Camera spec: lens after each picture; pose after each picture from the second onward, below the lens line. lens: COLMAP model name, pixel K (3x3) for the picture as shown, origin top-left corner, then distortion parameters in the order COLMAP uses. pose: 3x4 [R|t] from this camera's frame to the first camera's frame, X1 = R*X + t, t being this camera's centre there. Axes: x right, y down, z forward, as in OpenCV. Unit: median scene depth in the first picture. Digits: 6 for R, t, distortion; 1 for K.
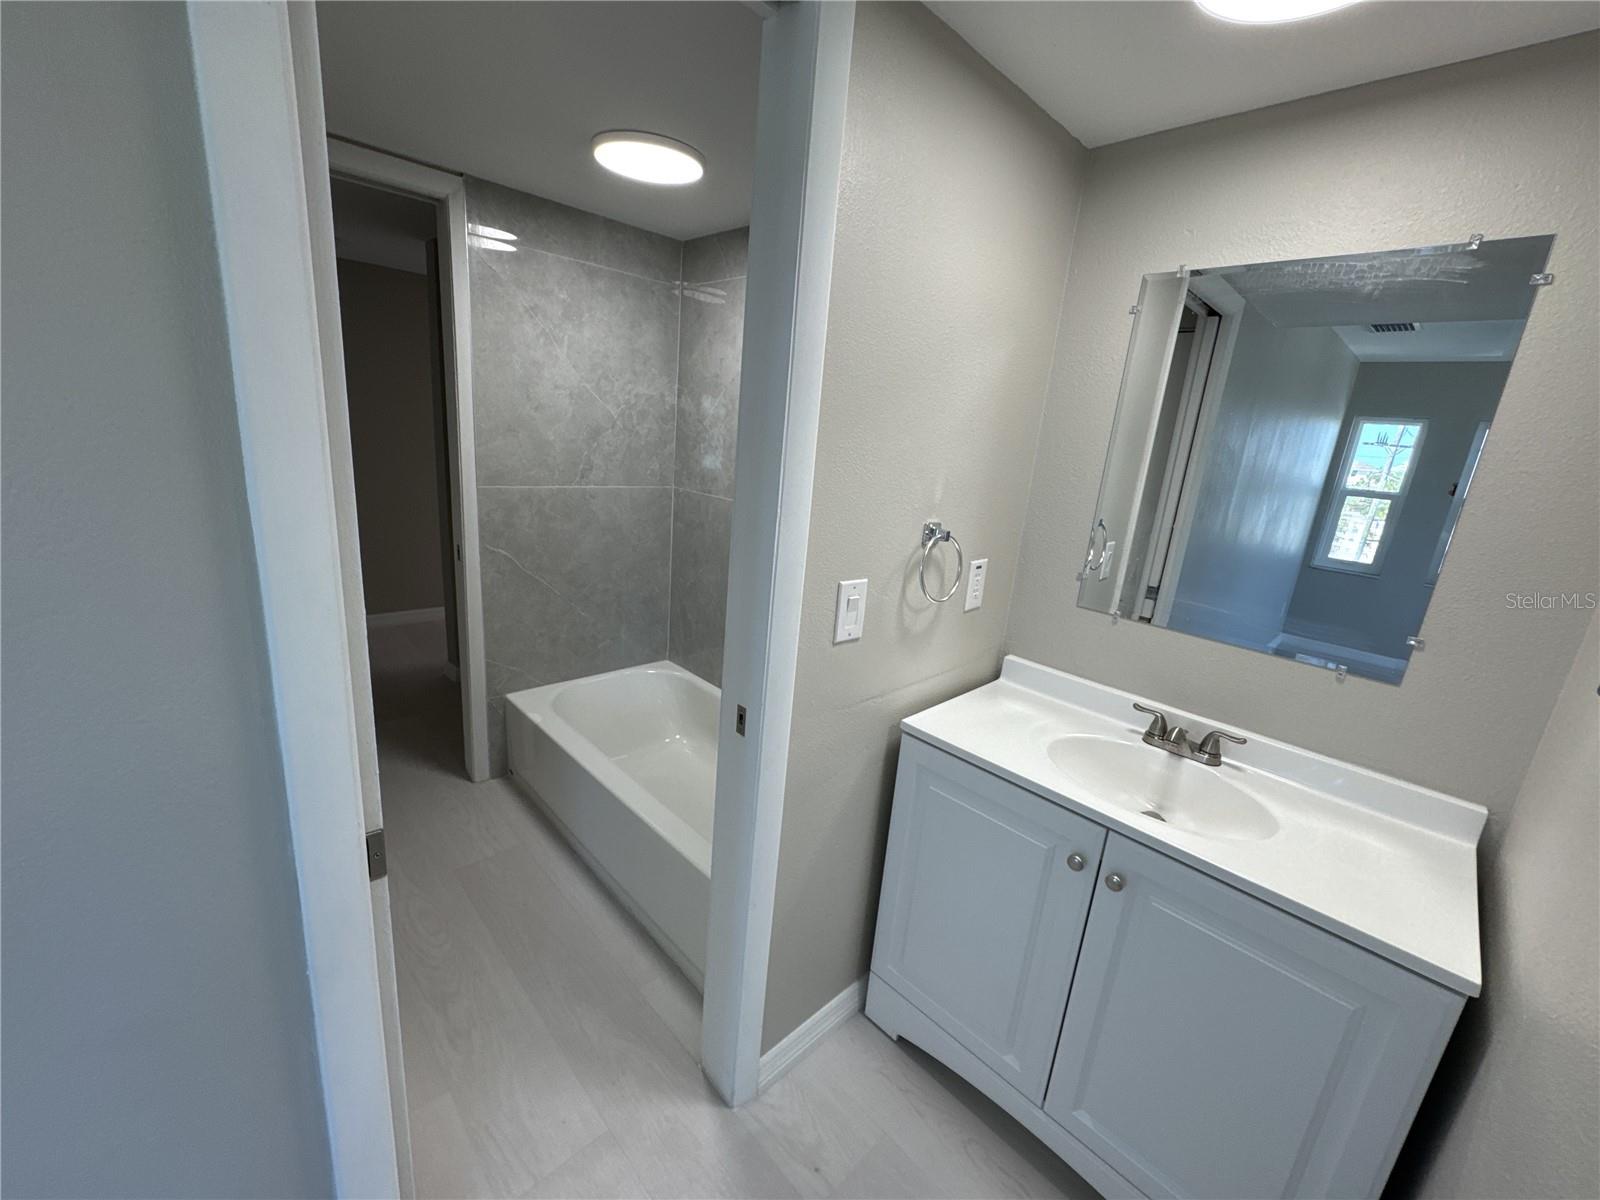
lens RADIAL K [[638.4, 0, 797.8], [0, 638.4, 599.5], [0, 0, 1]] dist [-0.002283, 0.000291]
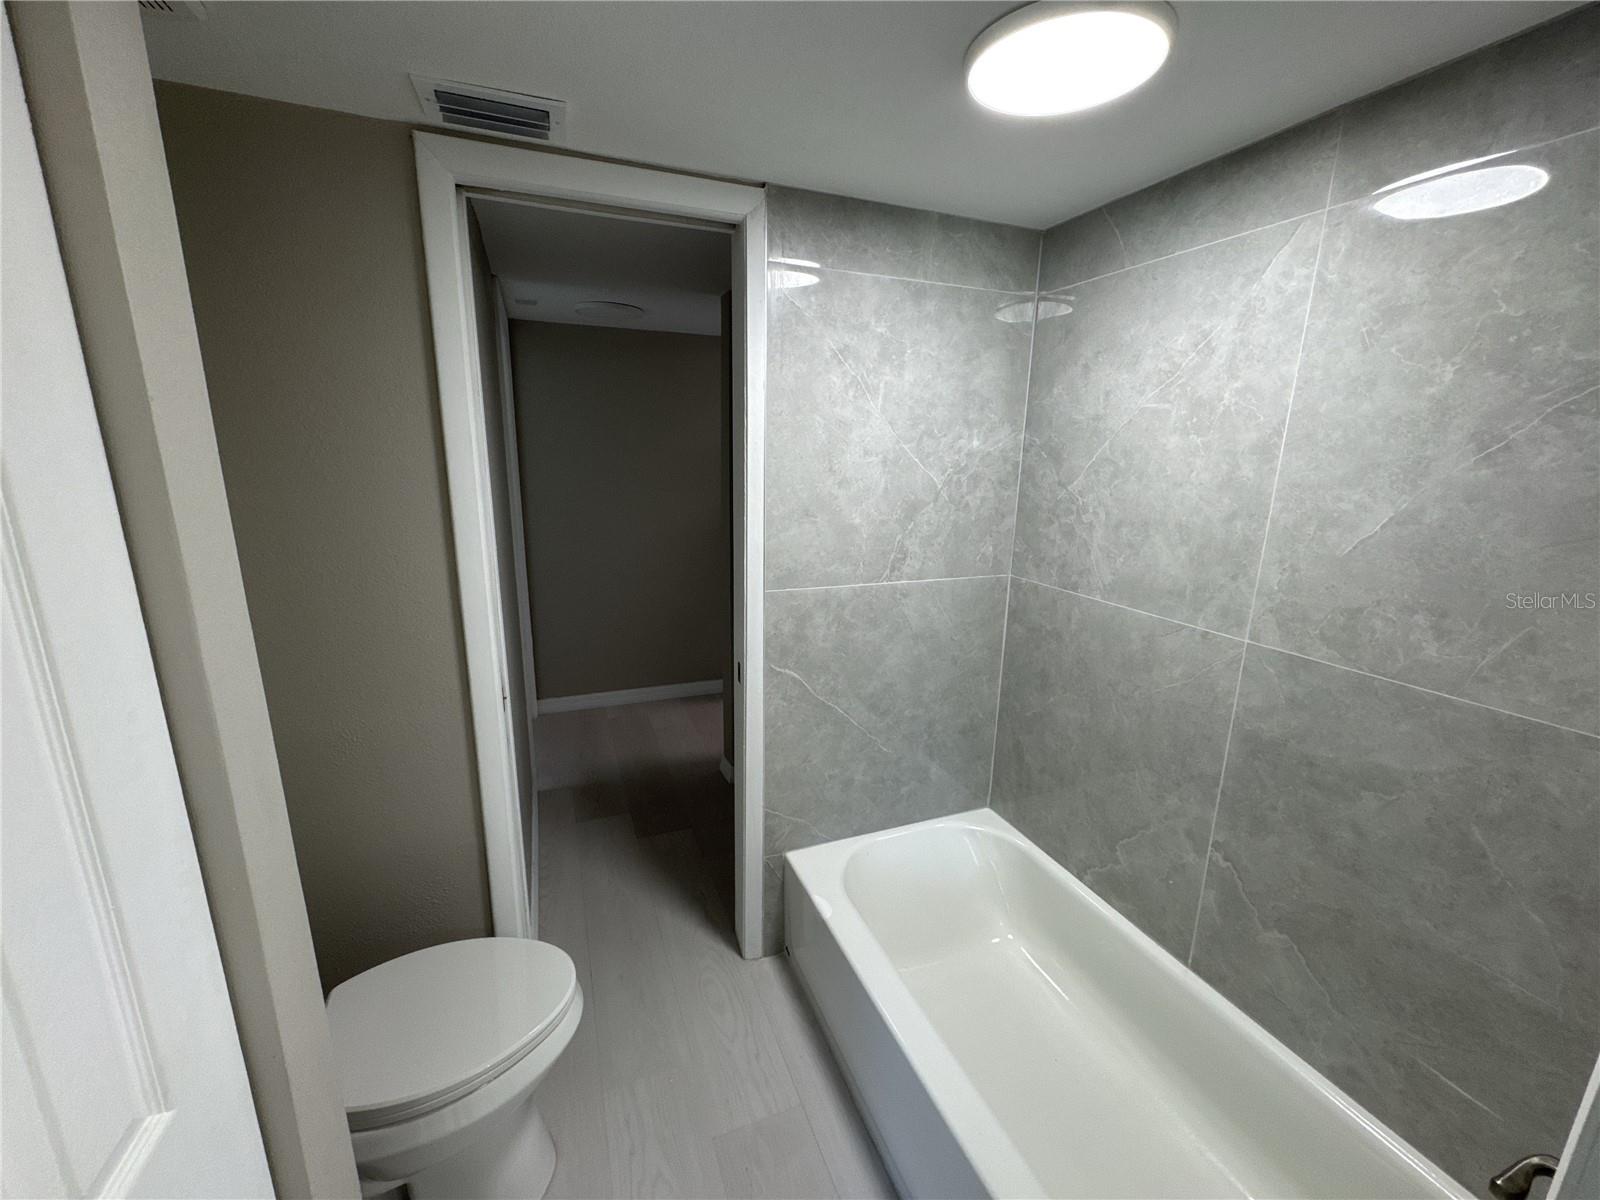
lens RADIAL K [[638.4, 0, 800.1], [0, 638.4, 600.9], [0, 0, 1]] dist [-0.002283, 0.000291]
pose [[0.925044, 0.020146, -0.379326, -0.154936], [-0.037718, 0.998529, -0.038950, -0.121865], [0.377984, 0.050338, 0.924443, 0.278673]]
